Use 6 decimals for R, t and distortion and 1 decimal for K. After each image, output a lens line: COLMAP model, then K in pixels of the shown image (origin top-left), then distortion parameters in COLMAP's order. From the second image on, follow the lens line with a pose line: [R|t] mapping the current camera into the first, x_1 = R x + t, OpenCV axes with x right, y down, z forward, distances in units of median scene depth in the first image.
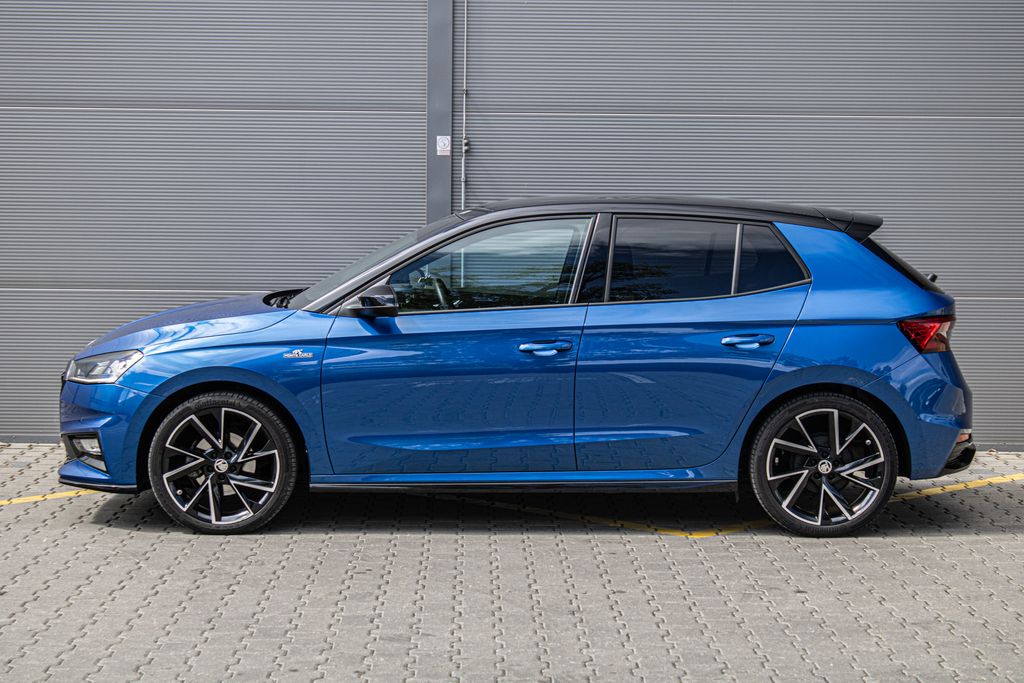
lens RADIAL K [[2264.6, 0, 511.3], [0, 2264.6, 336.4], [0, 0, 1]] dist [0.087751, 0.000000]
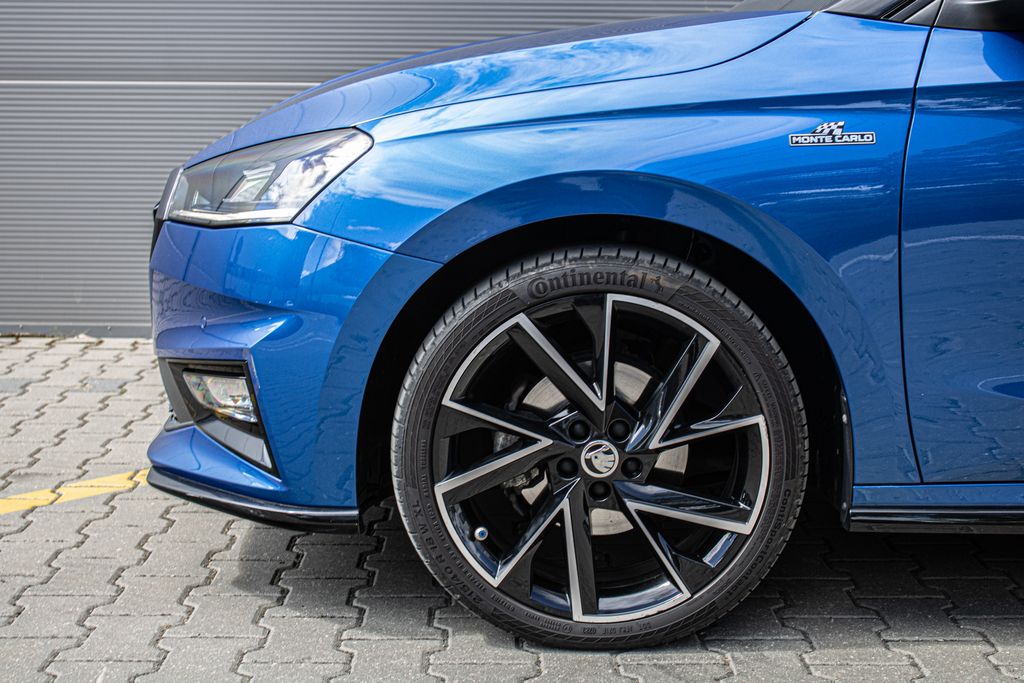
lens RADIAL K [[1569.7, 0, 512.5], [0, 1569.7, 339.6], [0, 0, 1]] dist [-0.029895, 0.000000]
pose [[0.999947, -0.000829, -0.010265, -0.137620], [0.001608, 0.997102, 0.076063, 0.020094], [0.010172, -0.076075, 0.997050, 0.753989]]
